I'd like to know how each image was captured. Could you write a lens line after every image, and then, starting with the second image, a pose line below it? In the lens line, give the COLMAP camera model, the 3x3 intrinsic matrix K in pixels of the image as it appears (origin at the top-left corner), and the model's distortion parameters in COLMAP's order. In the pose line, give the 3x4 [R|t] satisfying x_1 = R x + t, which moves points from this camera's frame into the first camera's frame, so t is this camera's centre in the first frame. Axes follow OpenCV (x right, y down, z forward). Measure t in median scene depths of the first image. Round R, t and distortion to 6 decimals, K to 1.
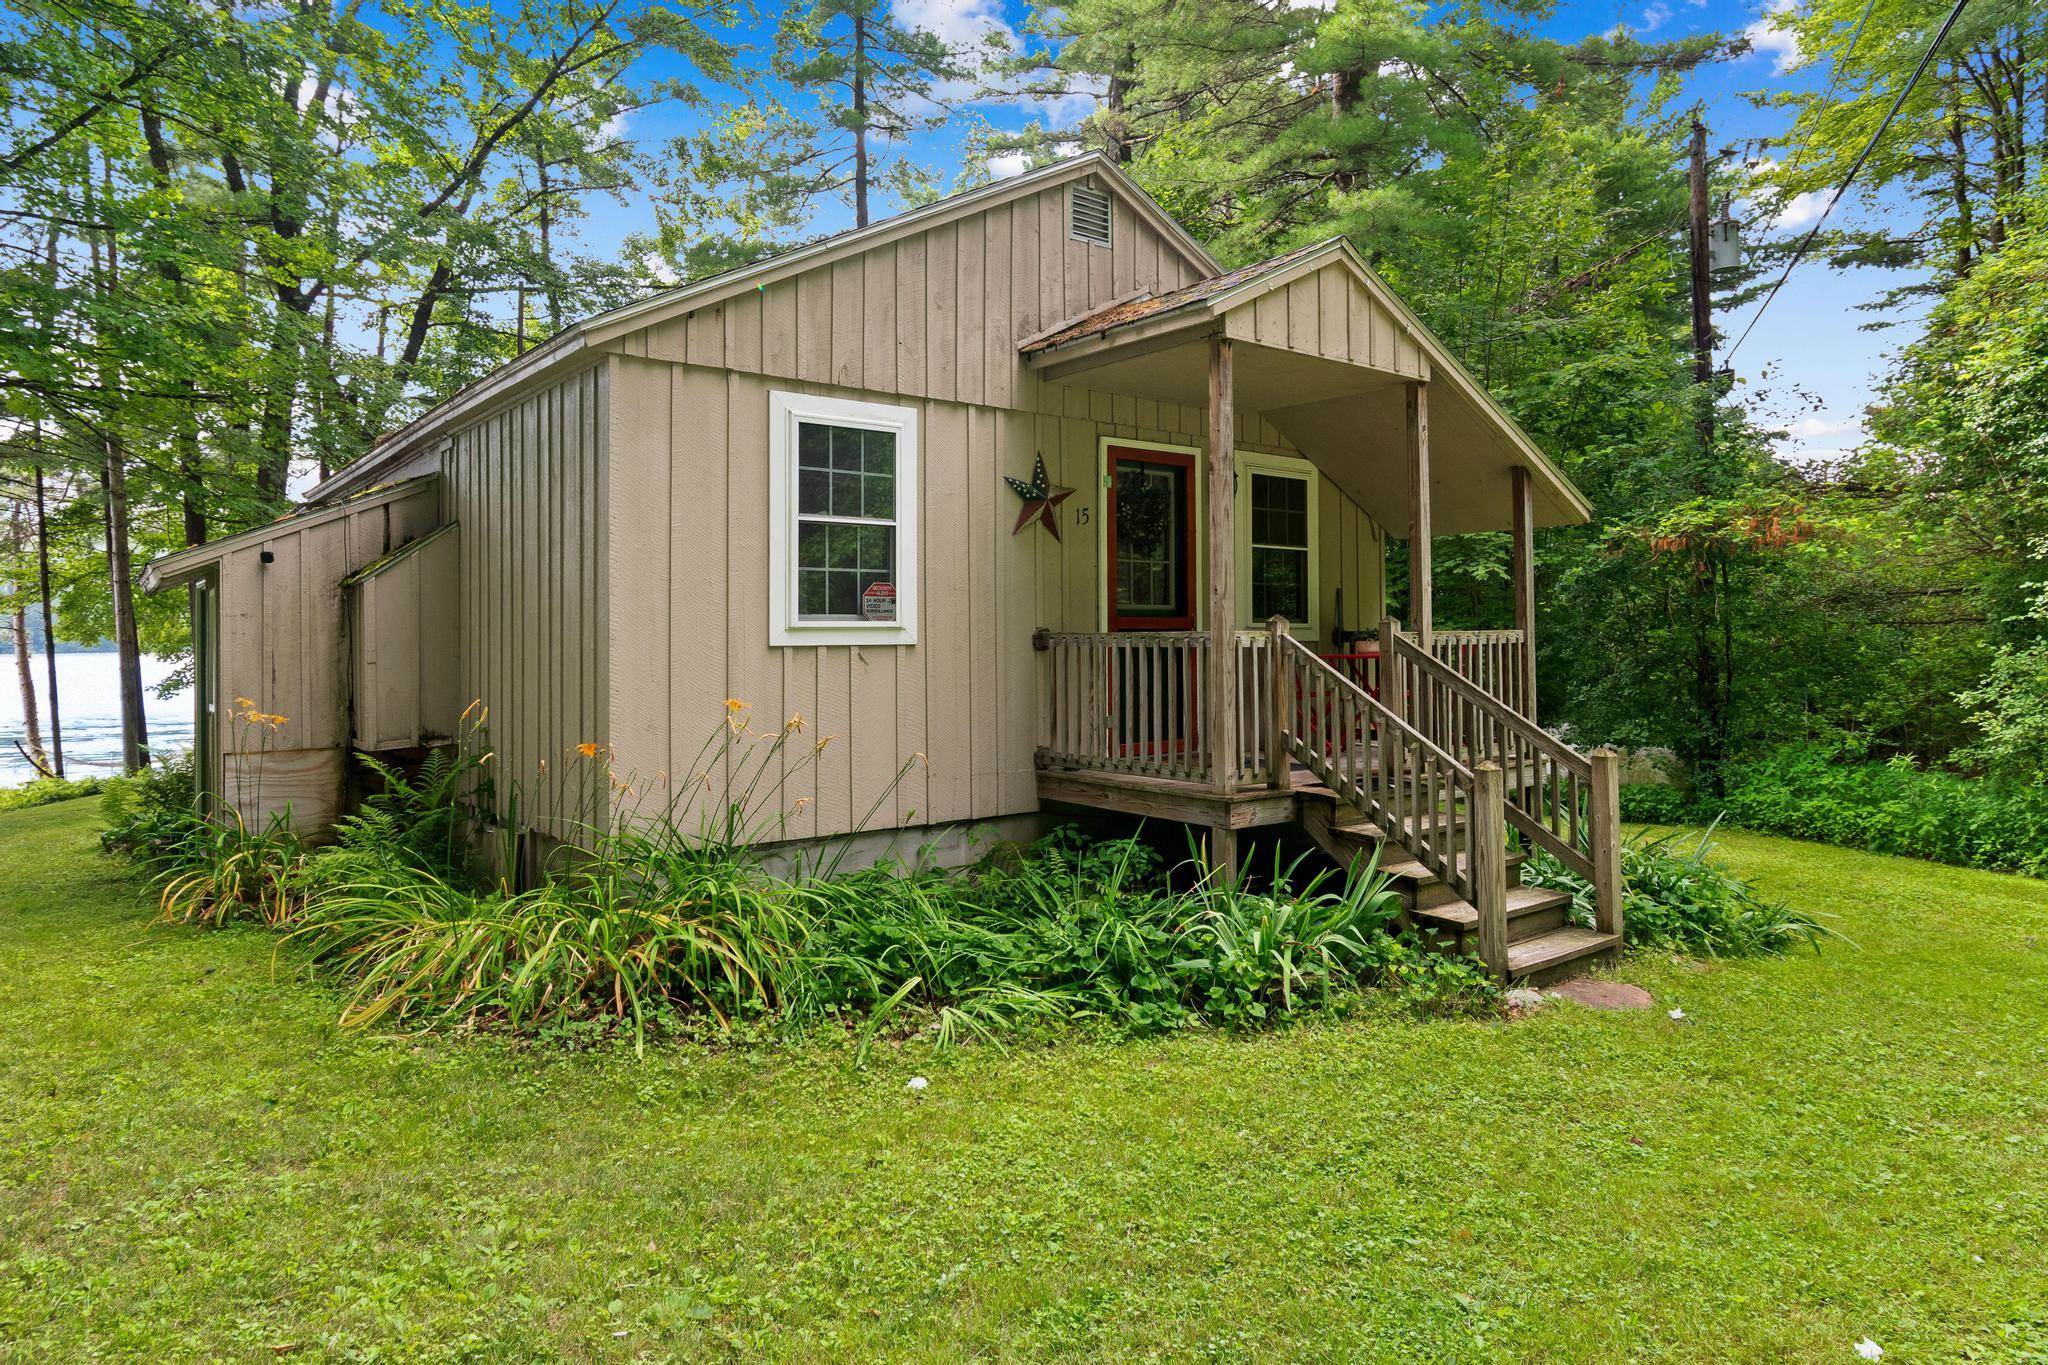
lens RADIAL K [[1226.0, 0, 1020.5], [0, 1226.0, 639.2], [0, 0, 1]] dist [-0.005538, -0.002518]
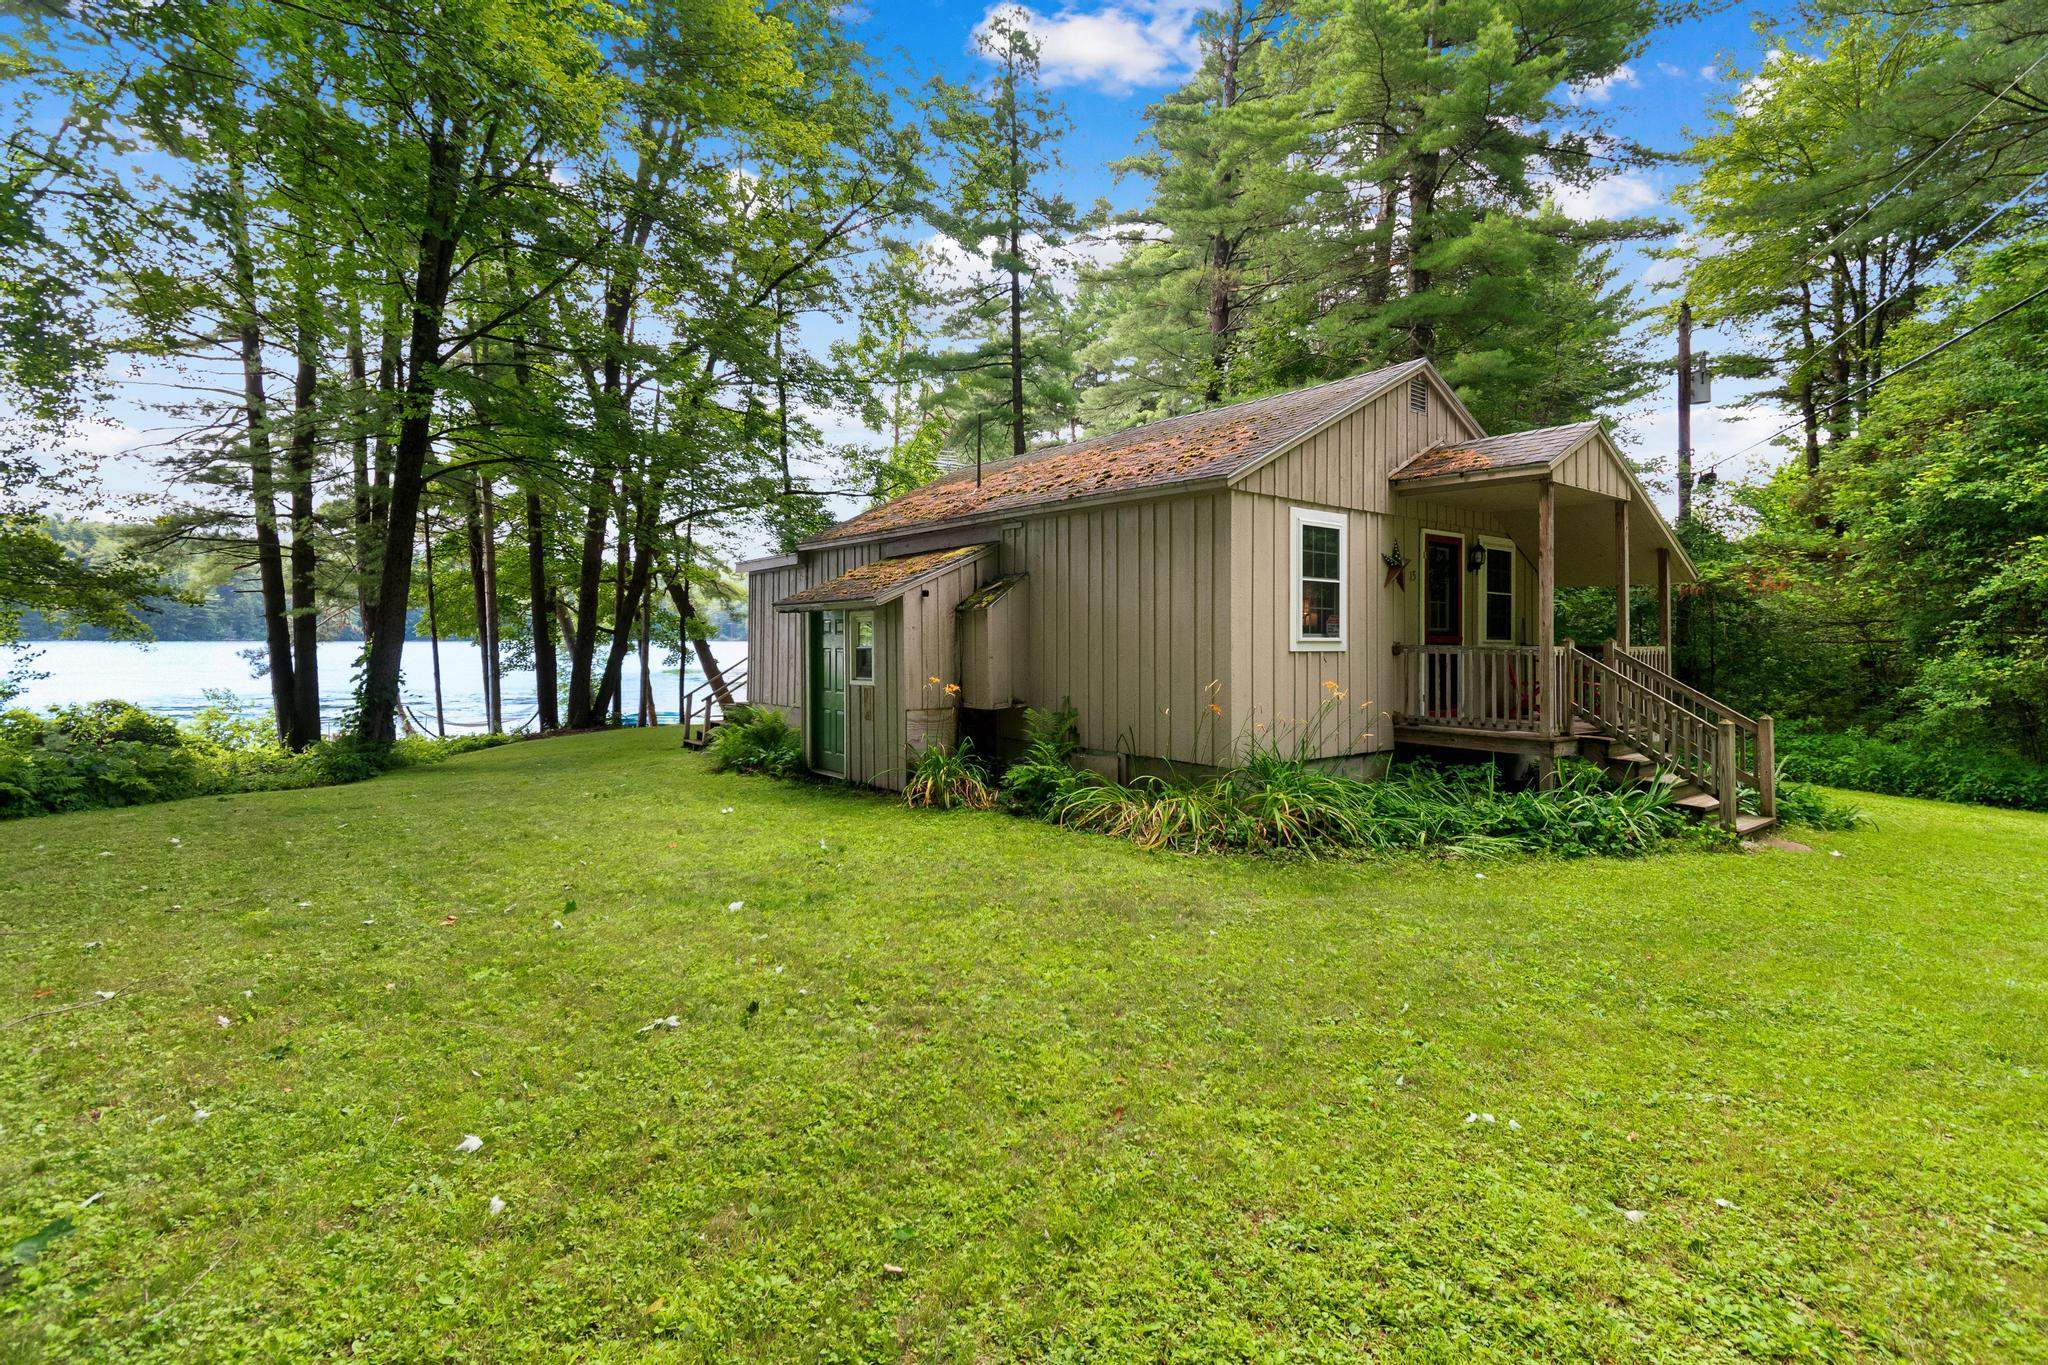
lens RADIAL K [[961.3, 0, 1019.4], [0, 961.3, 647.8], [0, 0, 1]] dist [0.003393, 0.000761]
pose [[0.999835, 0.013261, 0.012410, -0.549476], [-0.013368, 0.999874, 0.008544, -0.005878], [-0.012295, -0.008708, 0.999886, -0.346630]]
